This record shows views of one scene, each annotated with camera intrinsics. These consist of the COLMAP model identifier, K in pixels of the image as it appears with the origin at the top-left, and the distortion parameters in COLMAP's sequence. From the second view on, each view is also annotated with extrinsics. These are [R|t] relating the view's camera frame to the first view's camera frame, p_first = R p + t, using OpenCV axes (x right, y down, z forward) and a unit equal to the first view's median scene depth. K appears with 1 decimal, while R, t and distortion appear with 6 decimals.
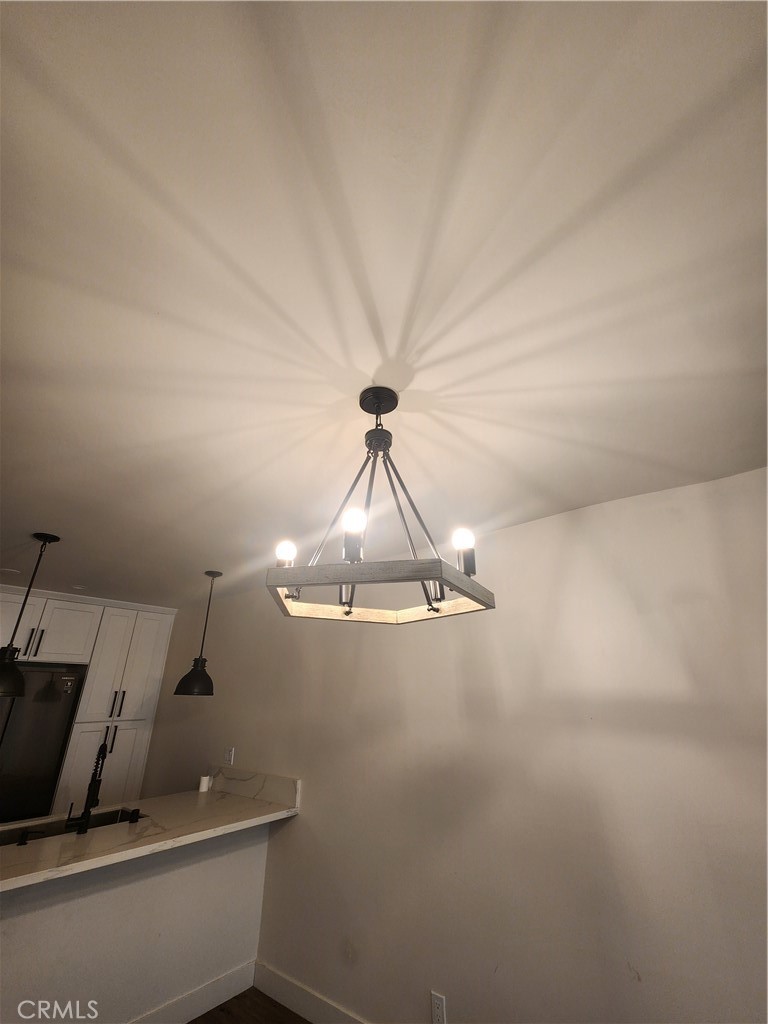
lens RADIAL K [[414.4, 0, 384.0], [0, 414.4, 512.0], [0, 0, 1]] dist [-0.000658, -0.000363]
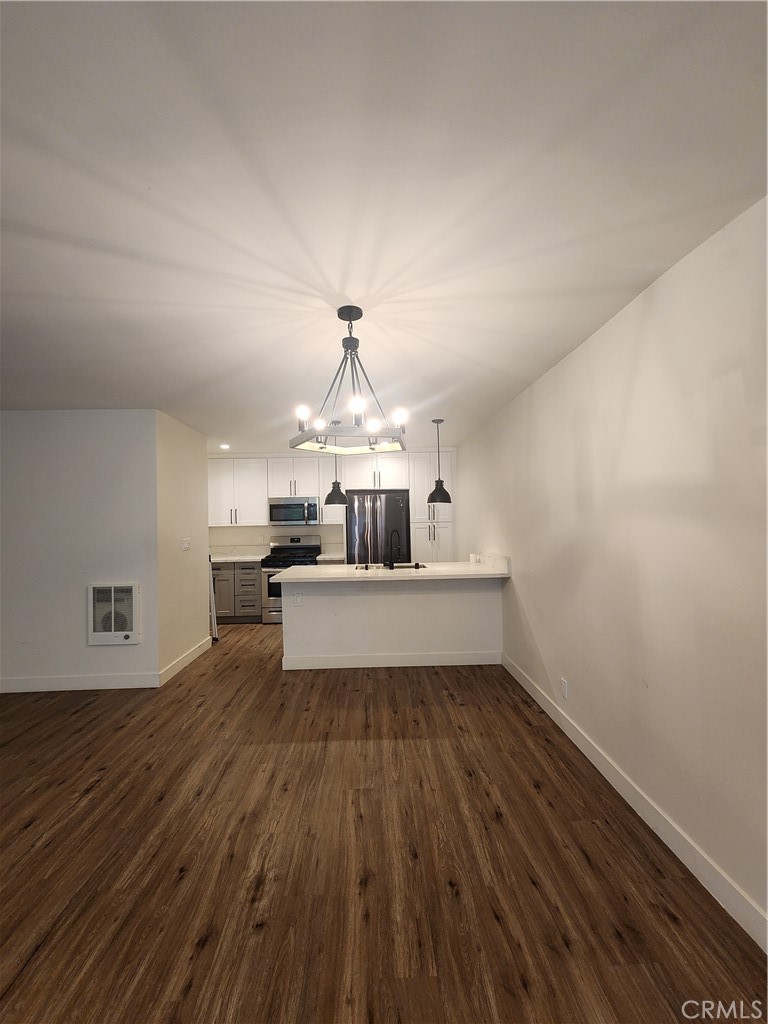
lens RADIAL K [[414.4, 0, 384.0], [0, 414.4, 512.0], [0, 0, 1]] dist [-0.000658, -0.000363]
pose [[0.658509, -0.014698, -0.752429, 0.811754], [0.313066, 0.914544, 0.256124, 0.034630], [0.684365, -0.404220, 0.606837, -0.094078]]
